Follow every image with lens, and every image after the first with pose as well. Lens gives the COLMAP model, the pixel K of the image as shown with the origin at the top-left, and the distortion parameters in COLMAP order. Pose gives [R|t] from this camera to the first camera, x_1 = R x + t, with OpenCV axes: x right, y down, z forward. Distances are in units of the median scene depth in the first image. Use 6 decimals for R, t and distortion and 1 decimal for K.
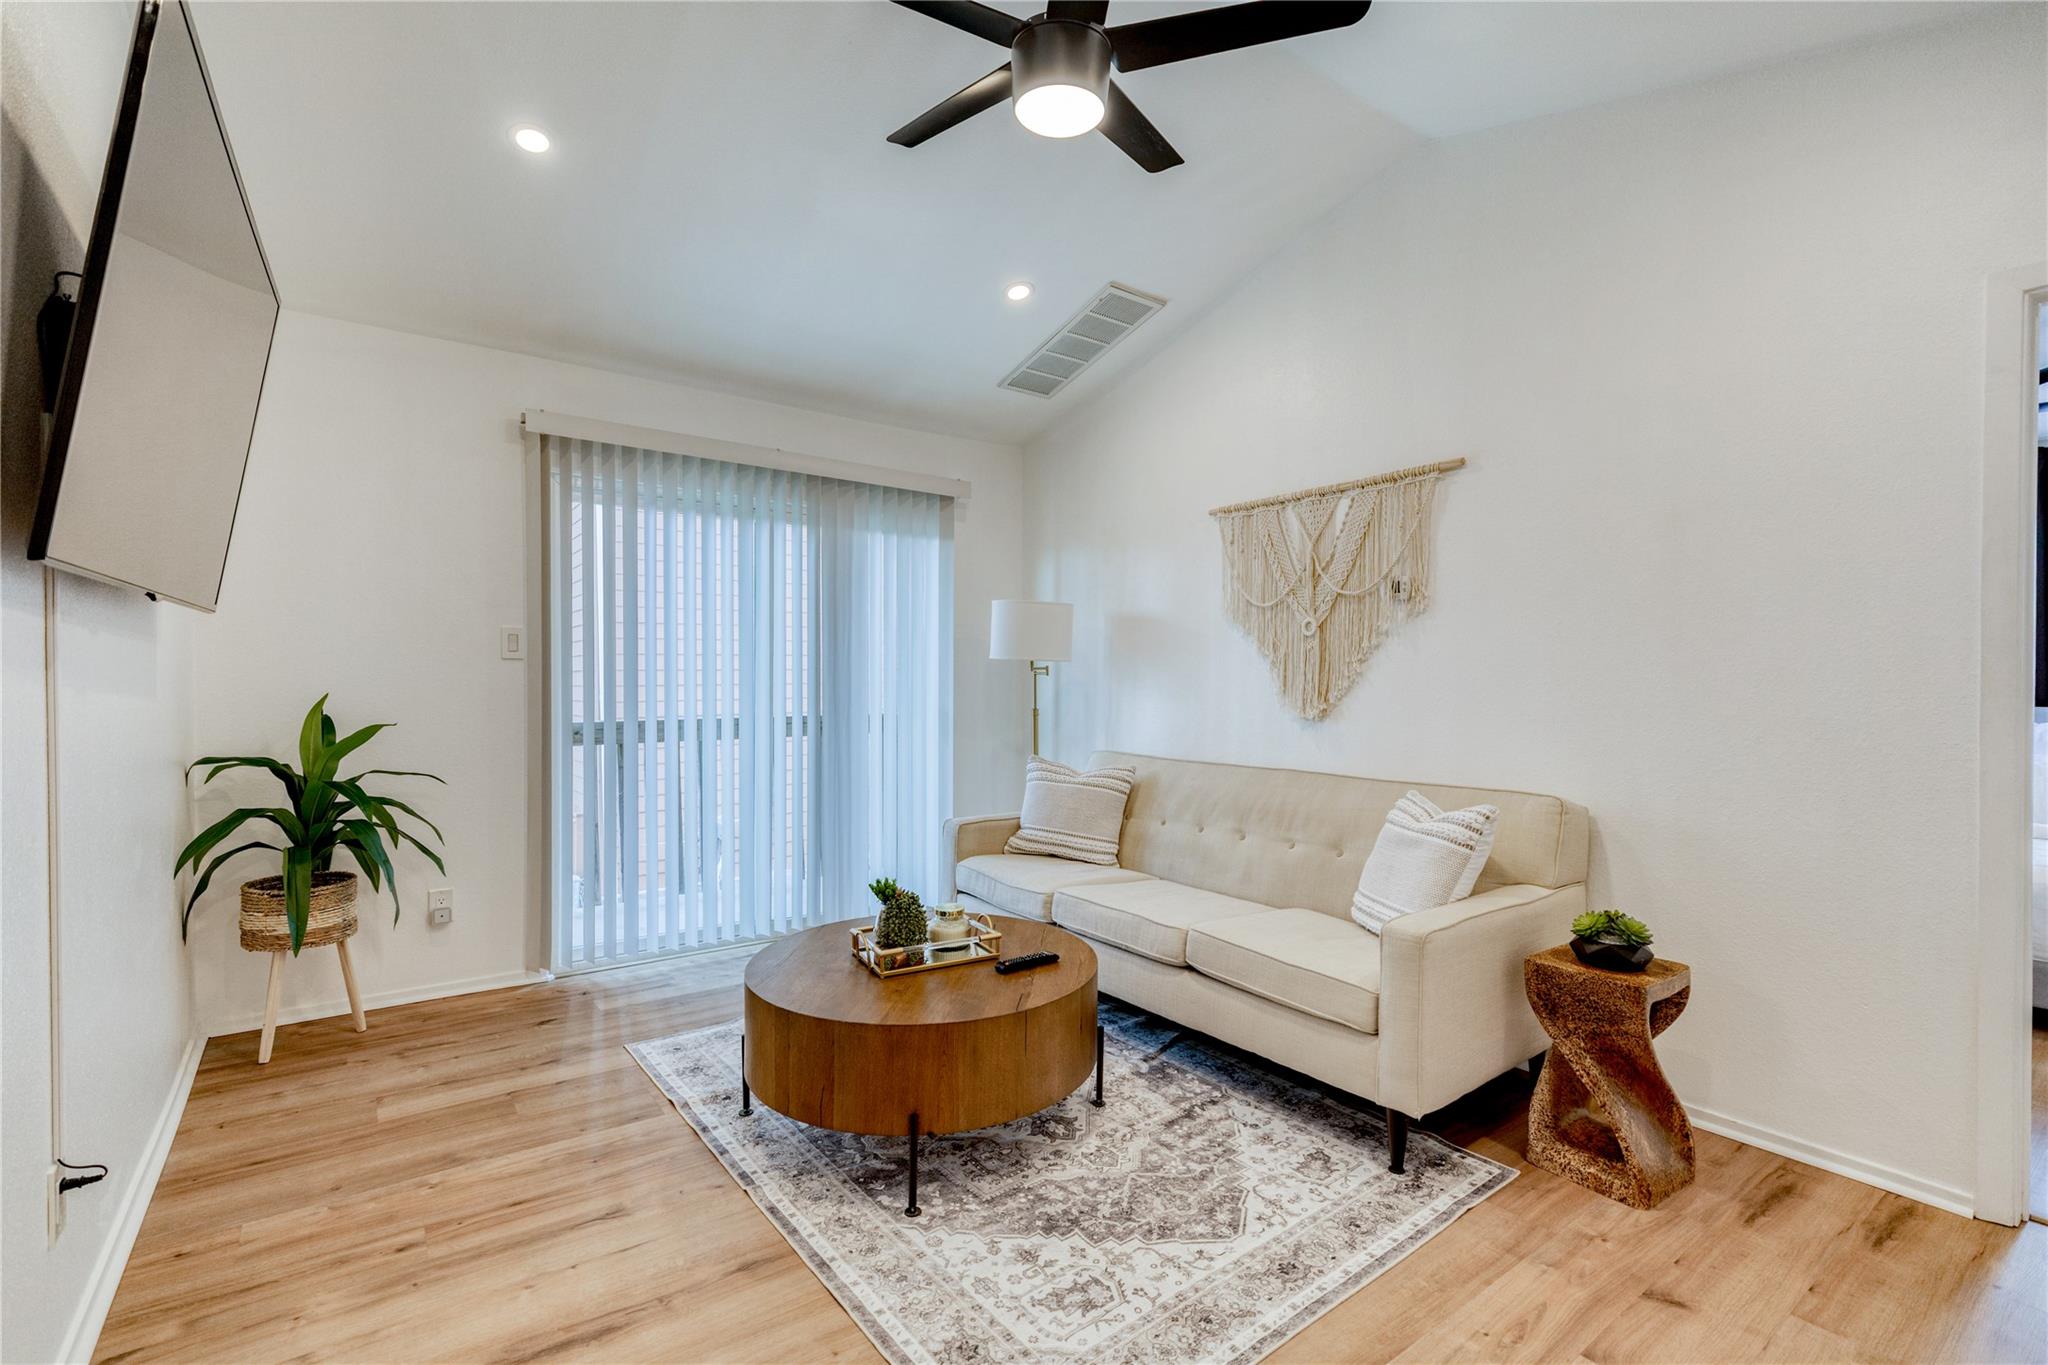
lens RADIAL K [[923.2, 0, 1015.7], [0, 923.2, 674.4], [0, 0, 1]] dist [0.003690, 0.000016]
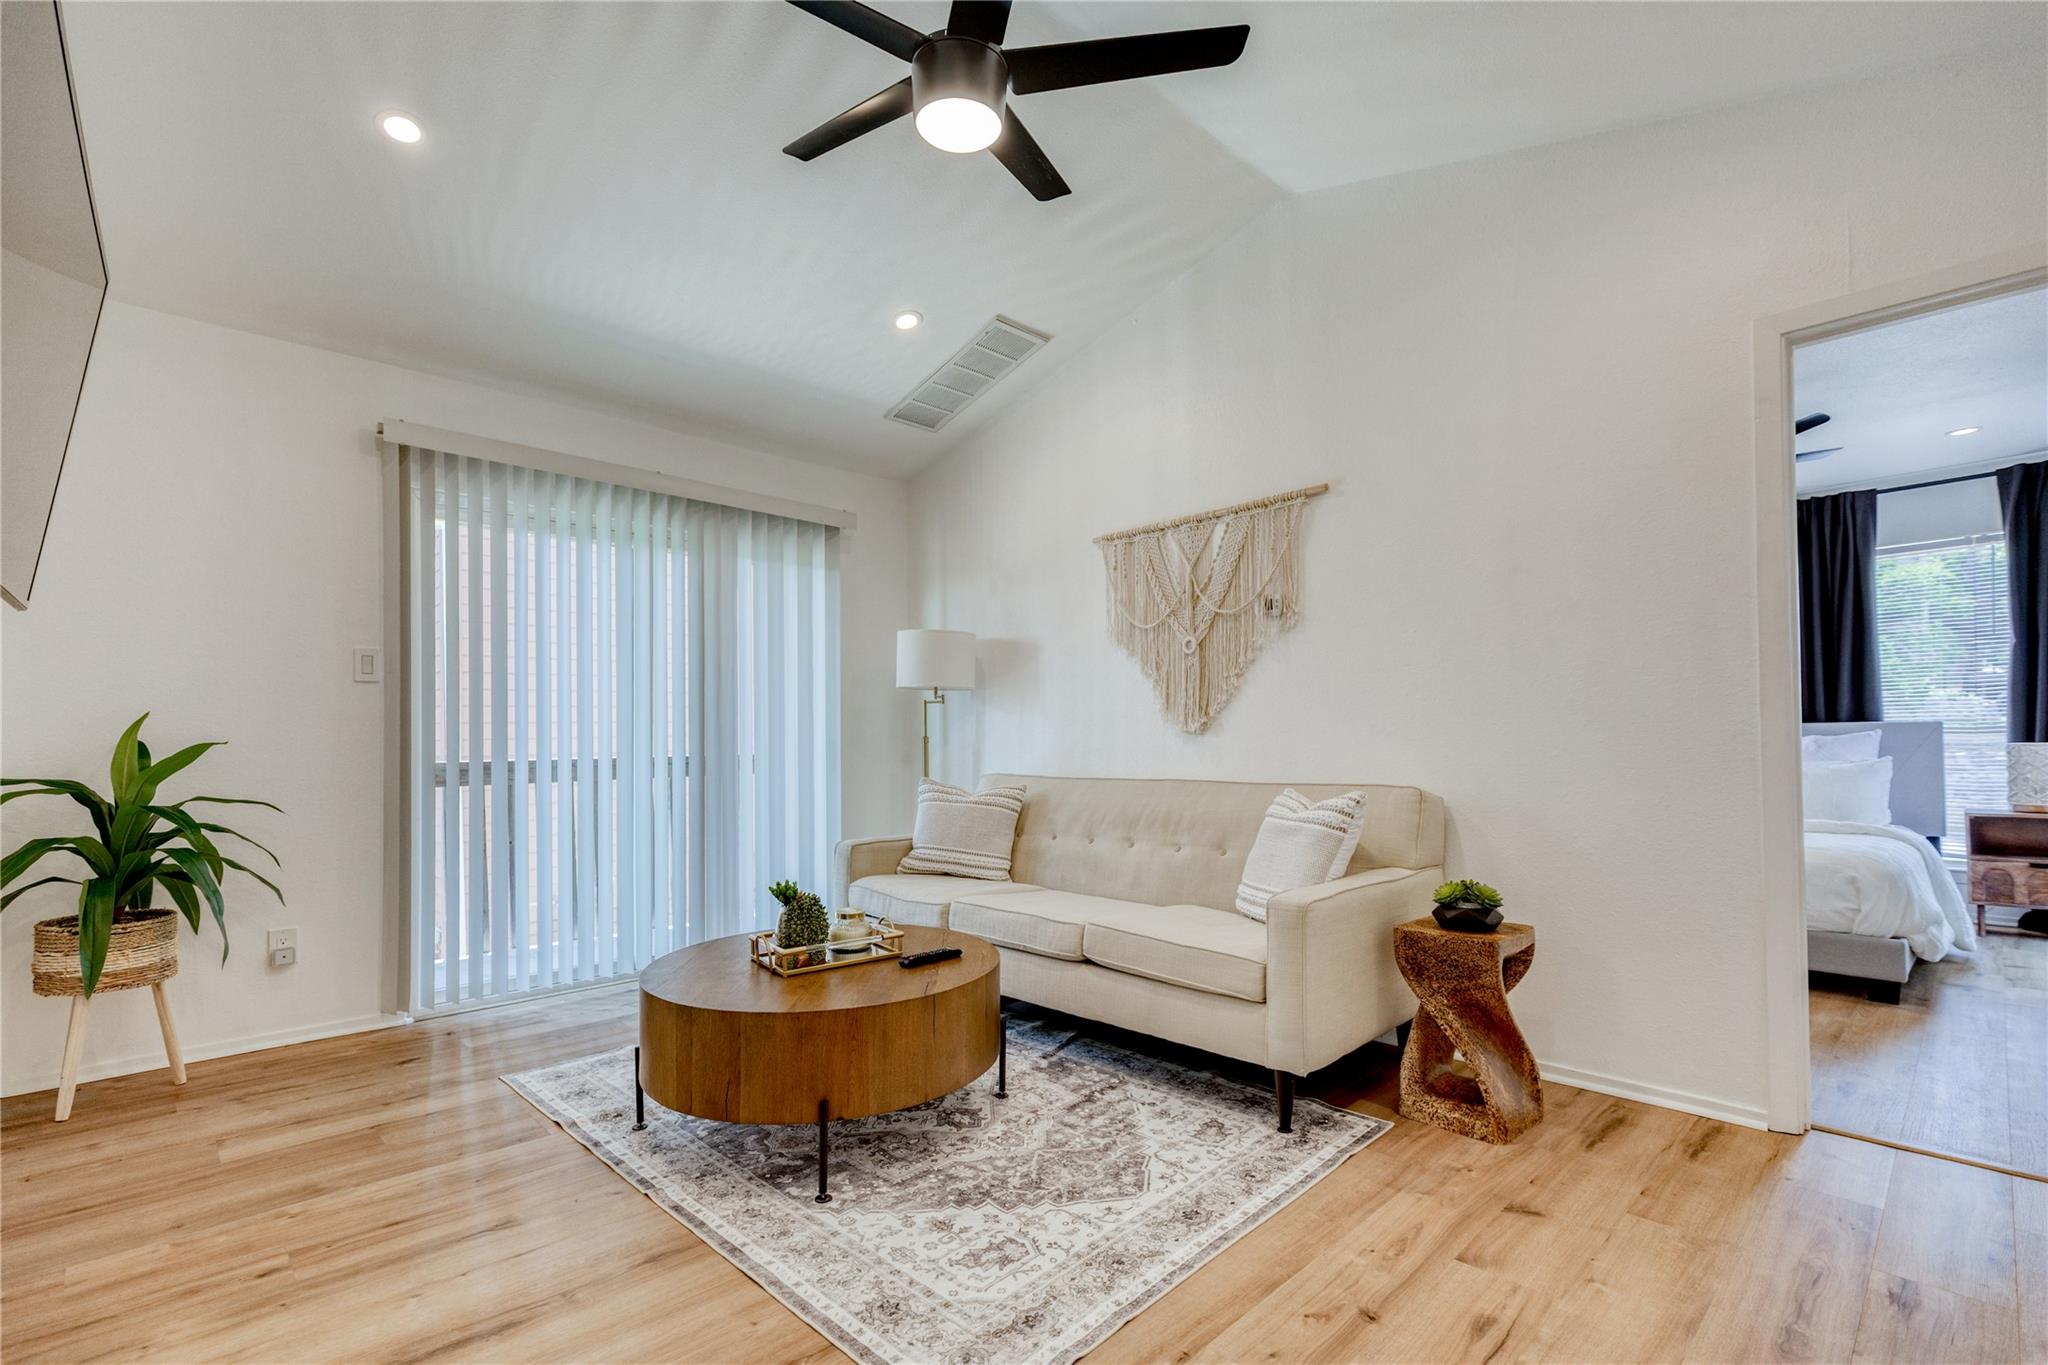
lens RADIAL K [[929.3, 0, 1008.9], [0, 929.3, 716.6], [0, 0, 1]] dist [0.005409, -0.000551]
pose [[0.991645, -0.008789, 0.128700, -0.035115], [0.011862, 0.999662, -0.023133, 0.082302], [-0.128453, 0.024466, 0.991414, -0.029006]]
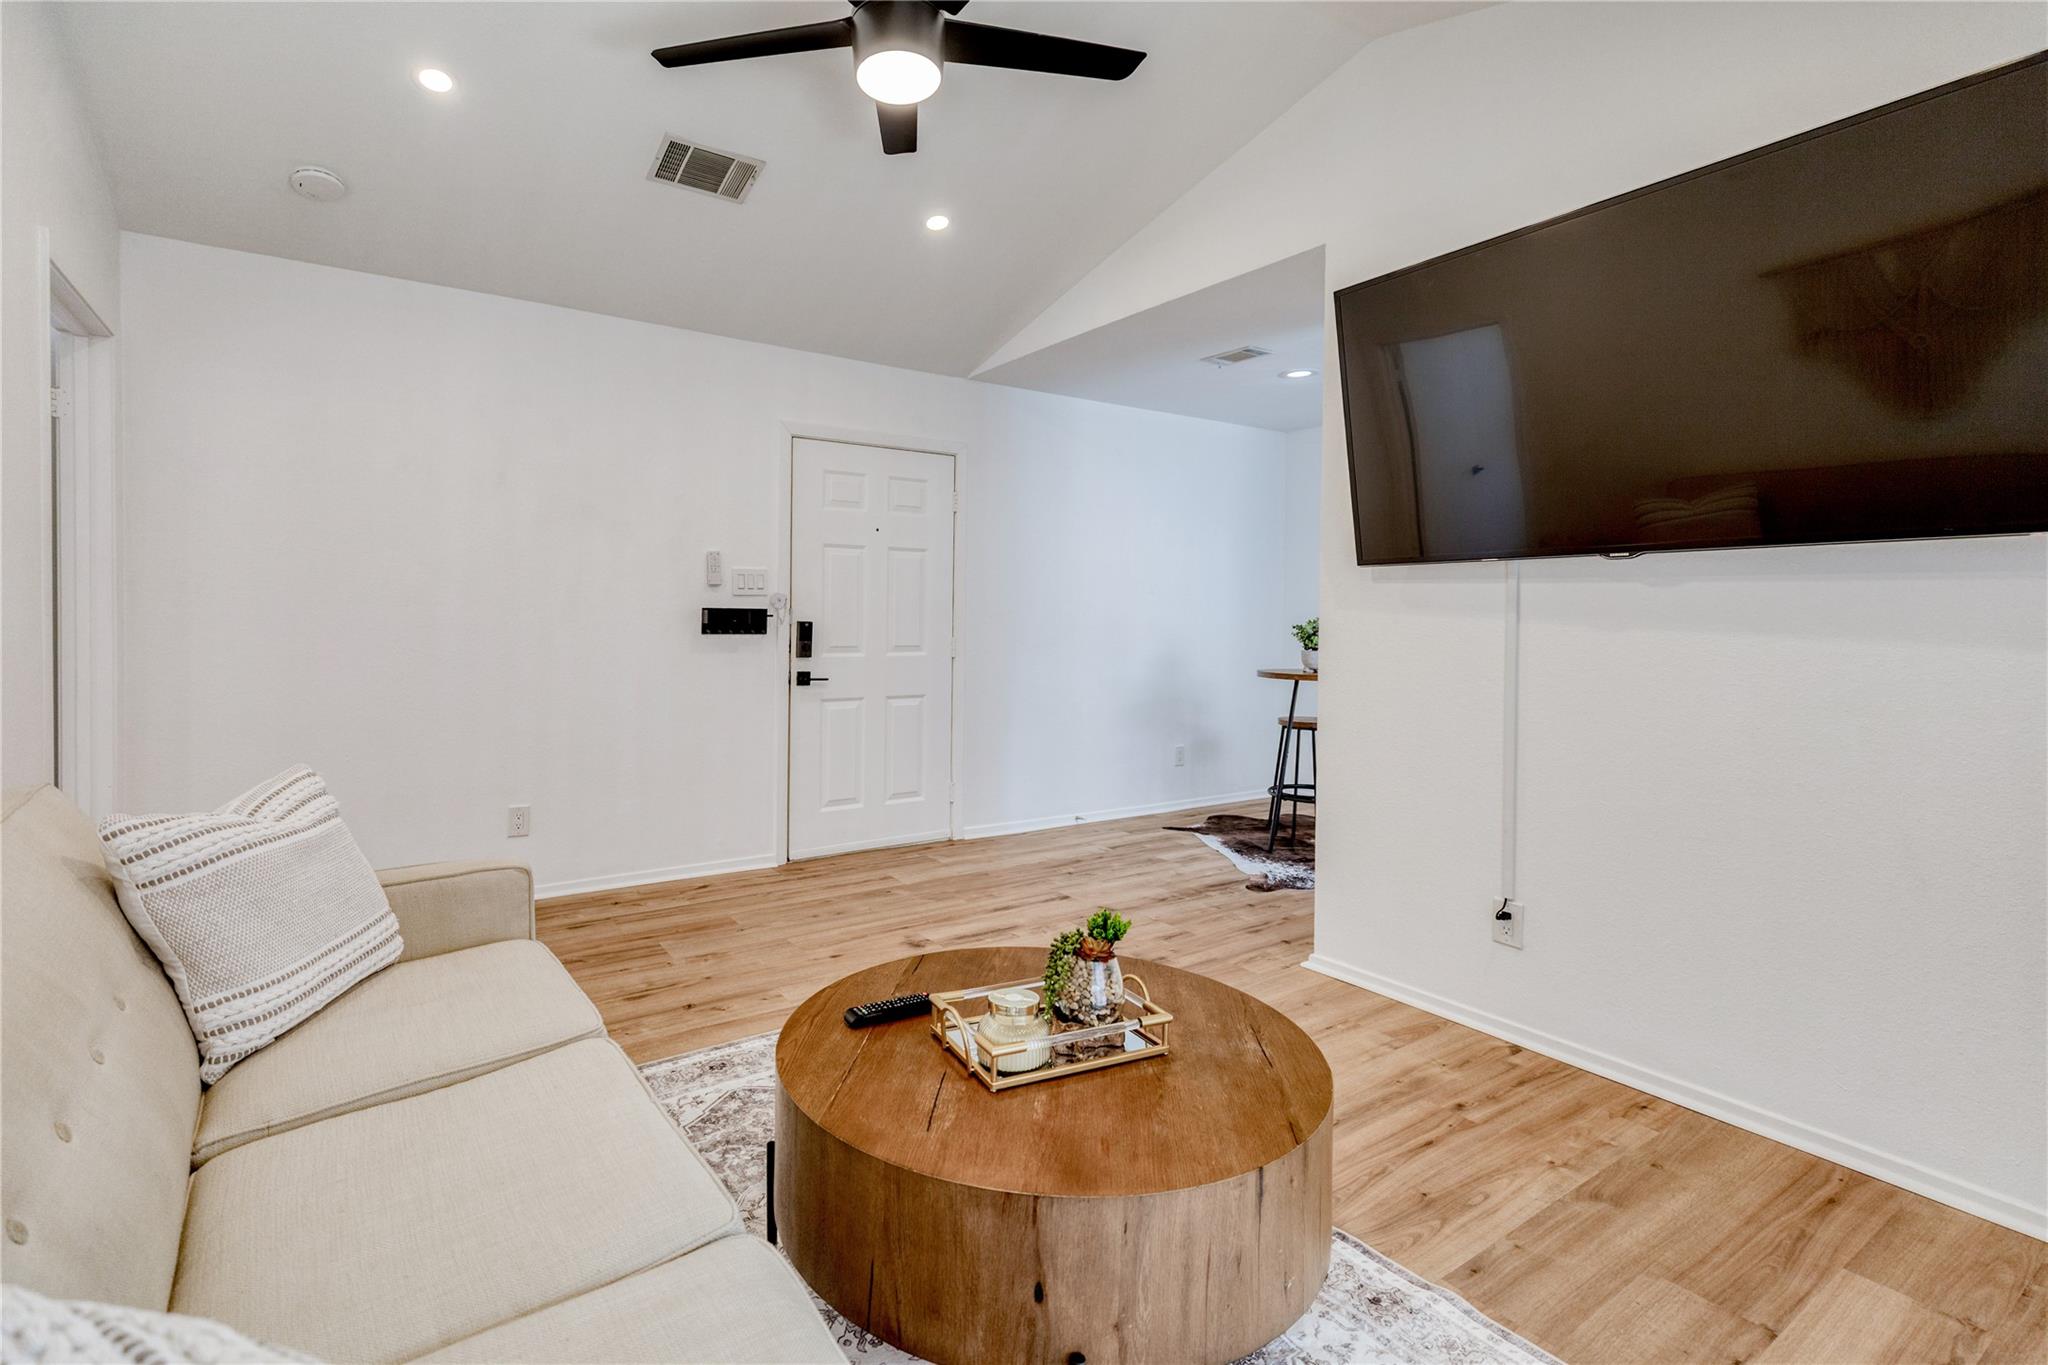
lens RADIAL K [[948.6, 0, 995.6], [0, 948.6, 635.6], [0, 0, 1]] dist [0.003815, 0.000162]
pose [[-0.999868, -0.013994, 0.008299, -0.074342], [-0.013810, 0.999666, 0.021847, 0.014183], [-0.008602, 0.021730, -0.999727, 1.903232]]
